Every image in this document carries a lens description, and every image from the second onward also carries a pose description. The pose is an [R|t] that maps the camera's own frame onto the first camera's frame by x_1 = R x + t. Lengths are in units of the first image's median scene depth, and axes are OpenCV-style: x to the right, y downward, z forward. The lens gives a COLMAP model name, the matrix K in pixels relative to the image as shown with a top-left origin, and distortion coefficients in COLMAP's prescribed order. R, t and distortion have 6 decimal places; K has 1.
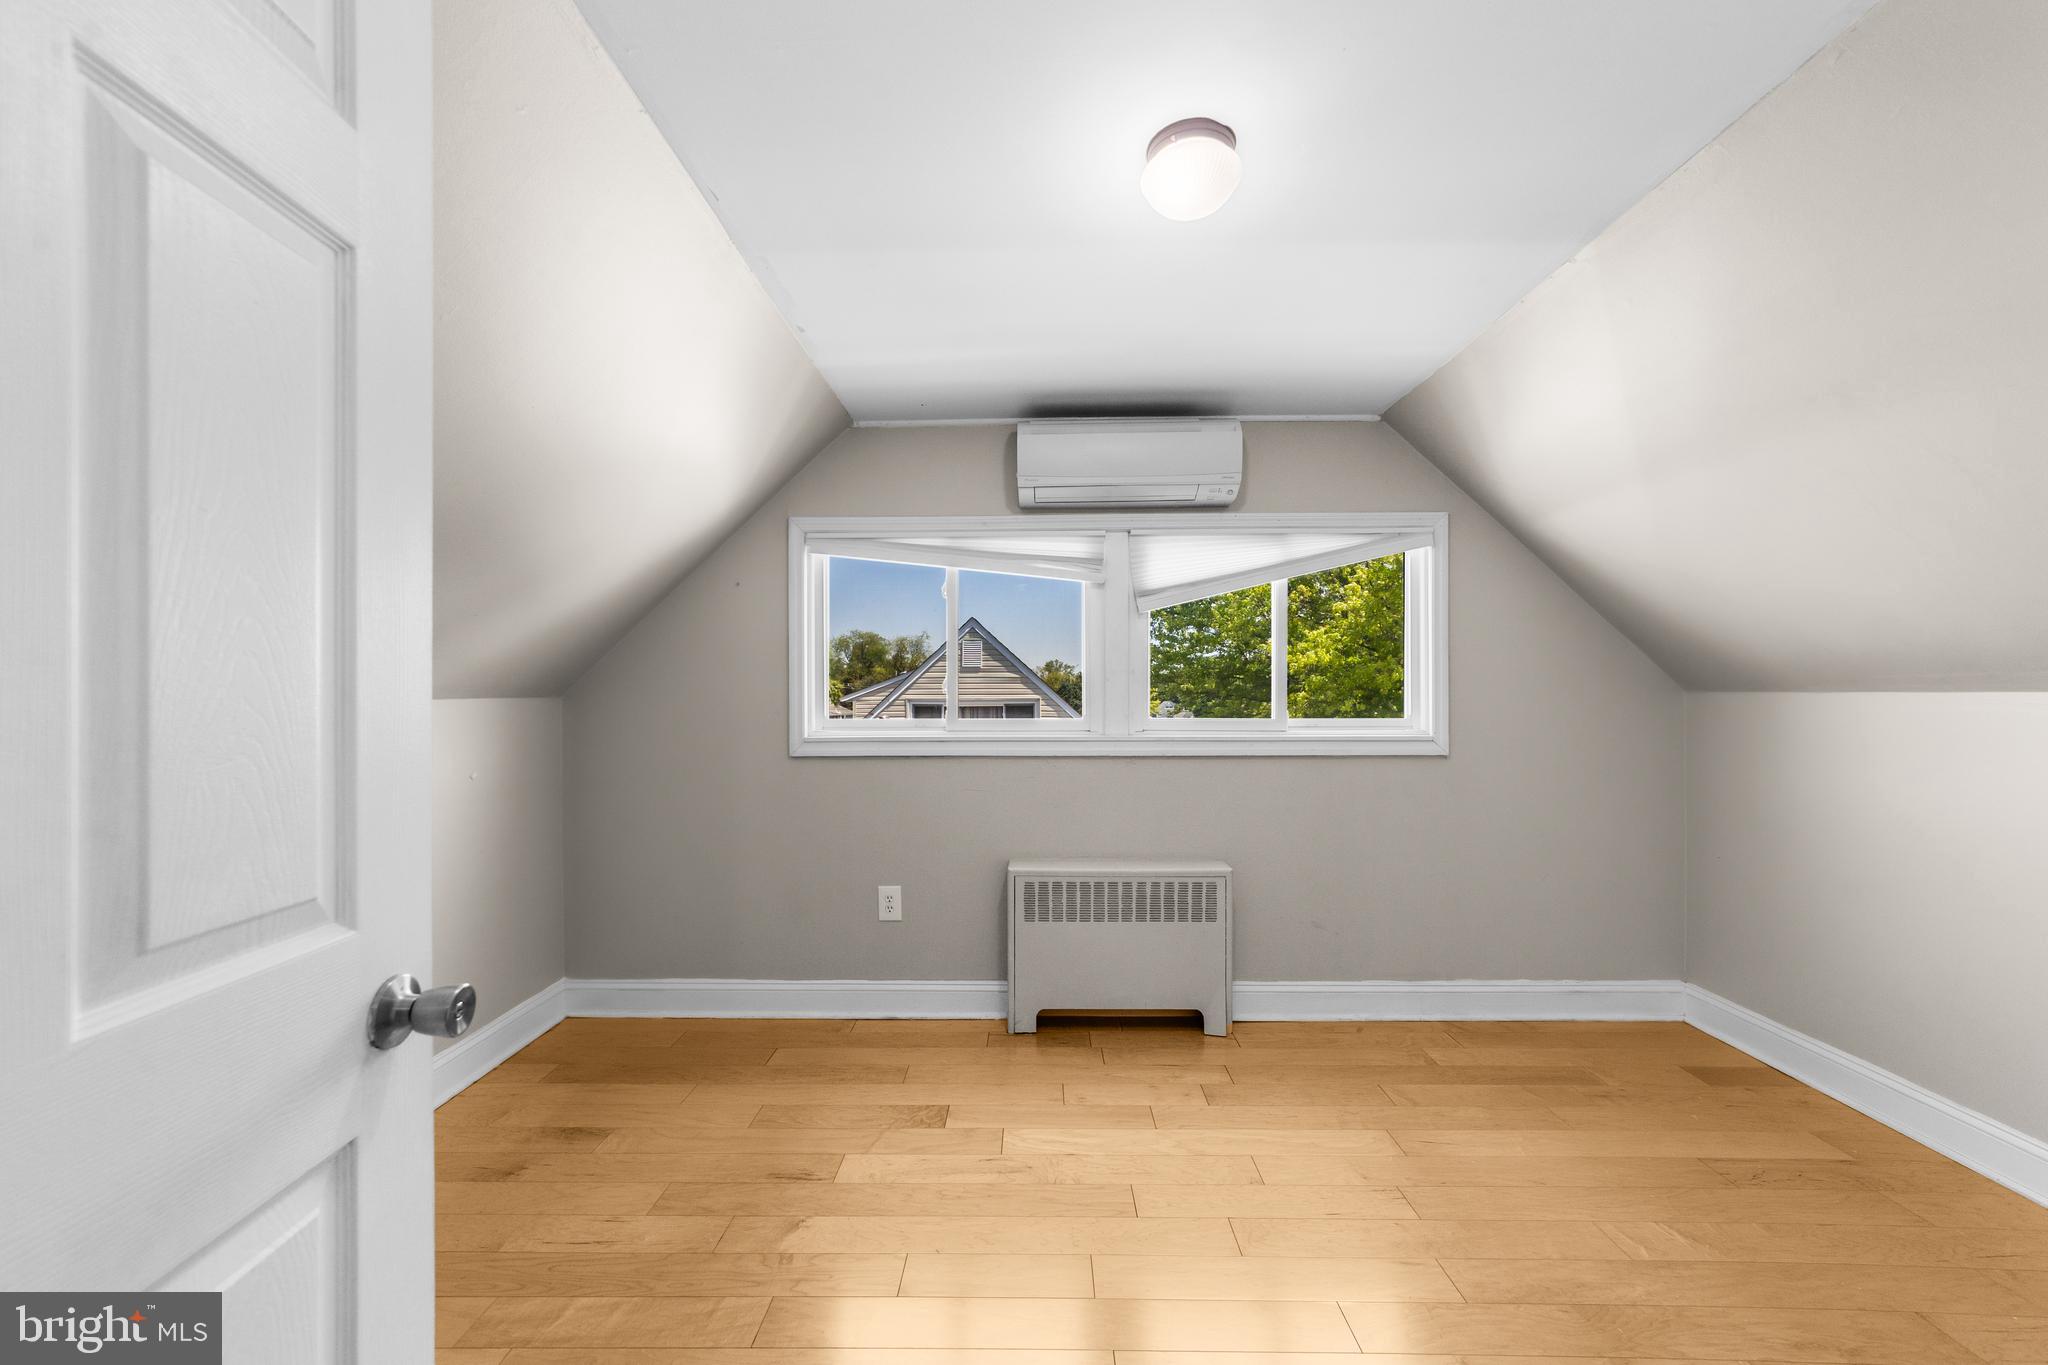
lens RADIAL K [[793.0, 0, 1028.7], [0, 793.0, 689.9], [0, 0, 1]] dist [-0.011147, 0.003807]
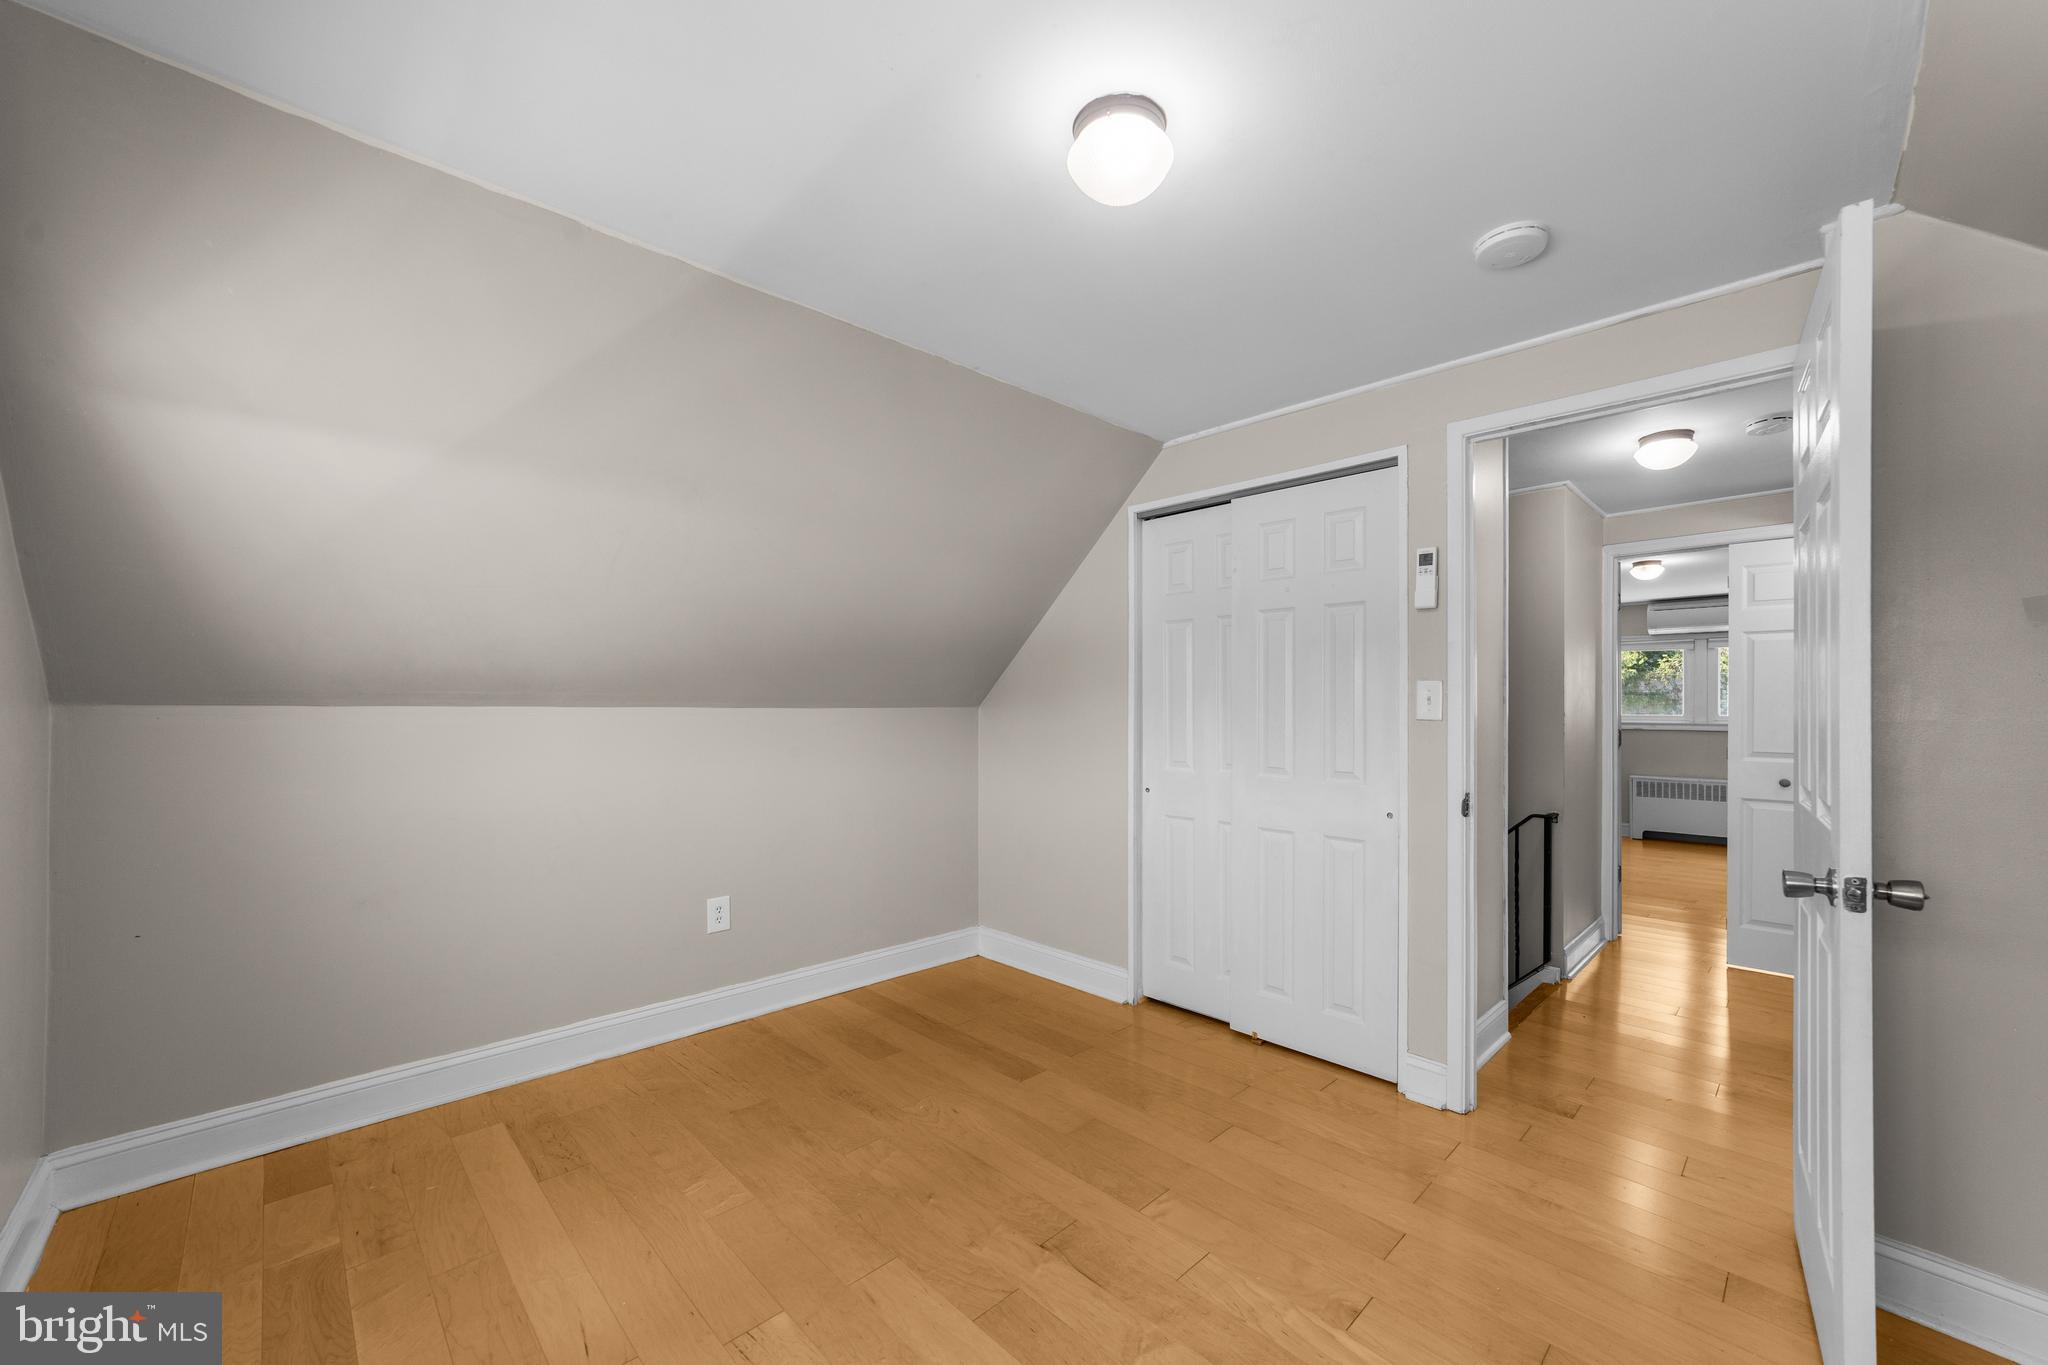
lens RADIAL K [[793.0, 0, 1029.3], [0, 793.0, 698.6], [0, 0, 1]] dist [-0.011147, 0.003807]
pose [[-0.706949, 0.006111, 0.707239, -0.273104], [-0.001957, 0.999942, -0.010595, 0.002285], [-0.707262, -0.008874, -0.706896, 1.238619]]
